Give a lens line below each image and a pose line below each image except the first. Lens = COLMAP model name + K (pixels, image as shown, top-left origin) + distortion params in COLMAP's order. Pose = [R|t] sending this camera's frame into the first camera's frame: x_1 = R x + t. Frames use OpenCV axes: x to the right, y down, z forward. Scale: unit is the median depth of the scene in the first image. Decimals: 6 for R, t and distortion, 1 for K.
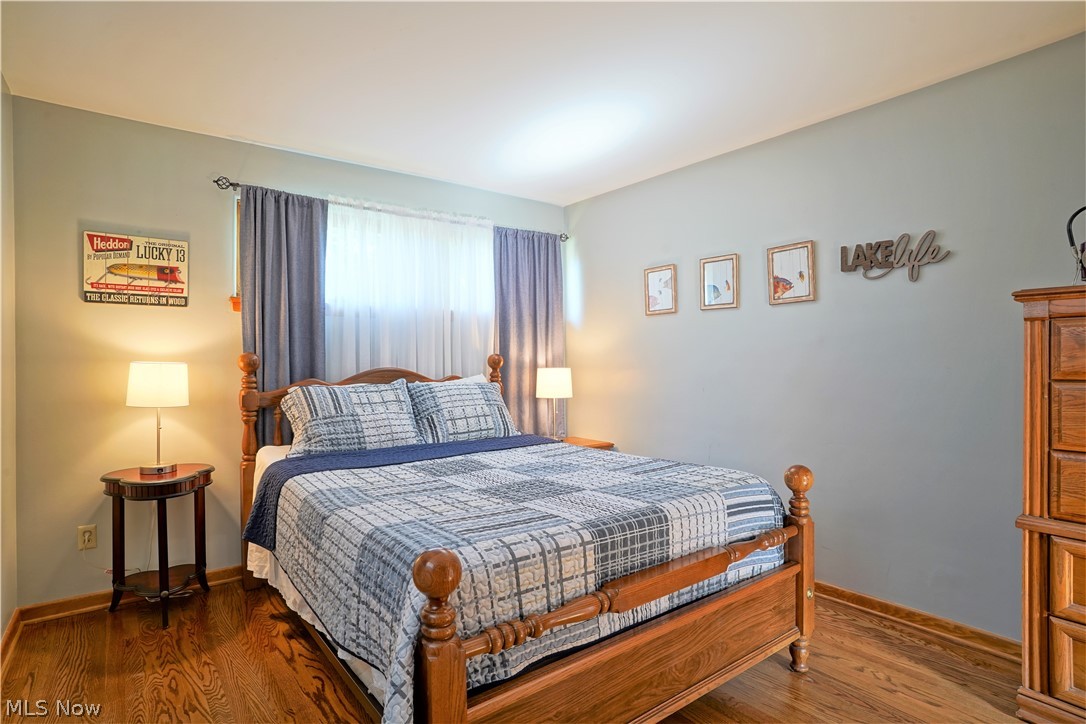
lens RADIAL K [[560.6, 0, 540.3], [0, 560.6, 357.5], [0, 0, 1]] dist [-0.026830, 0.001746]
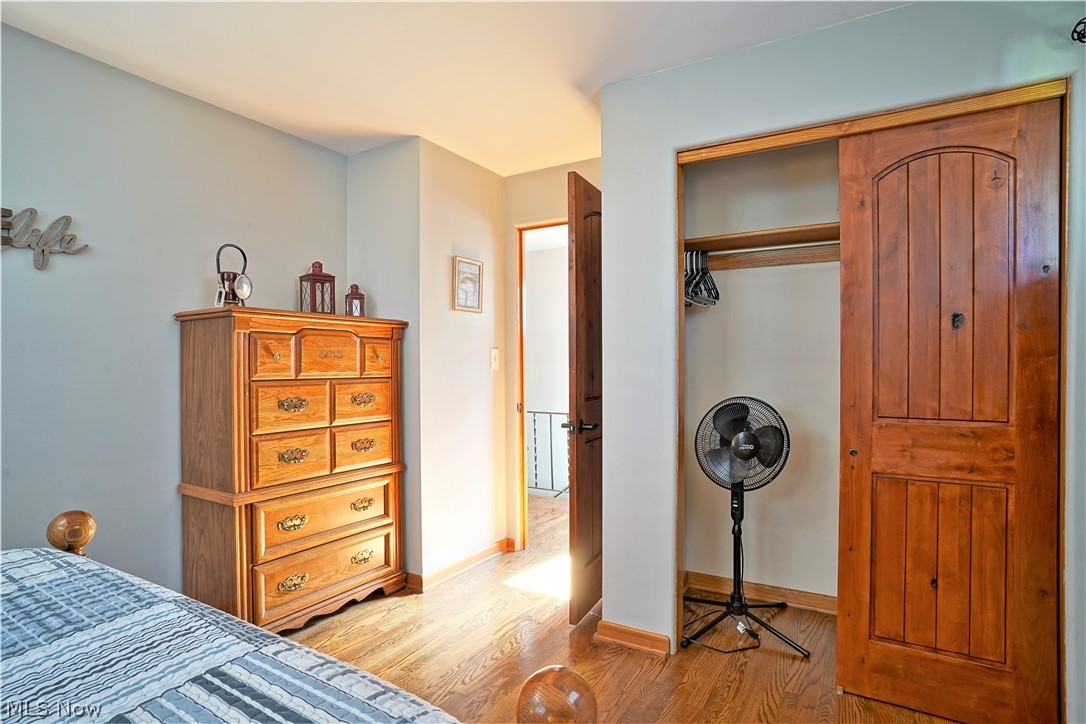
lens RADIAL K [[560.6, 0, 539.0], [0, 560.6, 368.9], [0, 0, 1]] dist [-0.026830, 0.001746]
pose [[-0.362422, -0.003636, 0.932007, -0.504269], [-0.003677, 0.999990, 0.002472, 0.008666], [-0.932007, -0.002531, -0.362432, 0.845823]]
